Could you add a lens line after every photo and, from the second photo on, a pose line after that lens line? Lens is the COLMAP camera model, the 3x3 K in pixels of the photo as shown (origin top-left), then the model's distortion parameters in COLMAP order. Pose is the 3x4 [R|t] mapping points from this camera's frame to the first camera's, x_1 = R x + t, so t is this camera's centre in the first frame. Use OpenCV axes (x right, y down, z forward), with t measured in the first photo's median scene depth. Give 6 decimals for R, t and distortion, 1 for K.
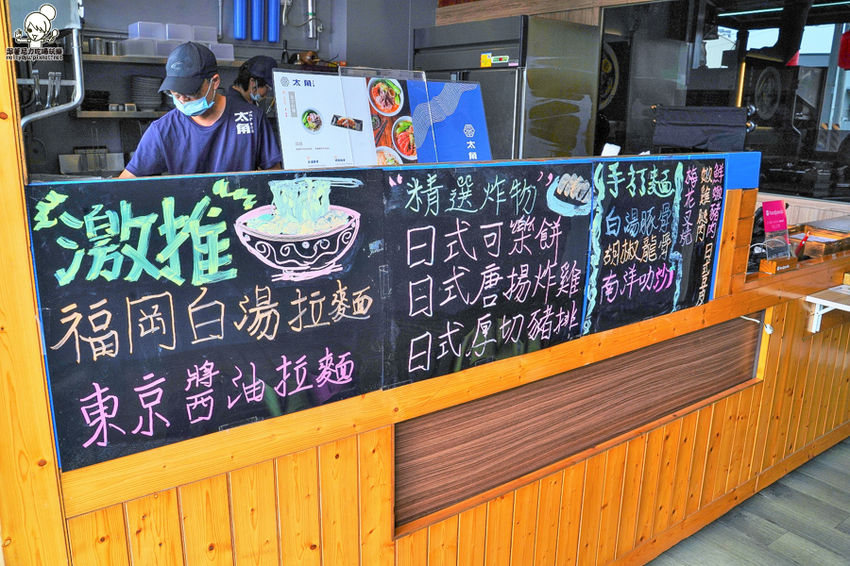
lens RADIAL K [[689.9, 0, 423.7], [0, 689.9, 279.6], [0, 0, 1]] dist [-0.094978, 0.045486]
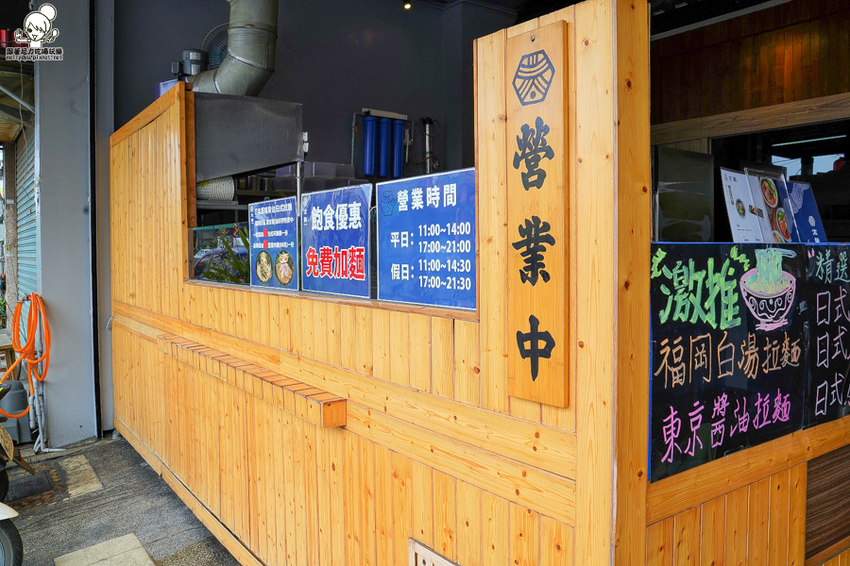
lens RADIAL K [[689.9, 0, 427.1], [0, 689.9, 282.1], [0, 0, 1]] dist [-0.094978, 0.045486]
pose [[0.999379, -0.026698, -0.023016, -0.797405], [0.021737, 0.980790, -0.193850, 0.144123], [0.027749, 0.193229, 0.980761, -0.231984]]
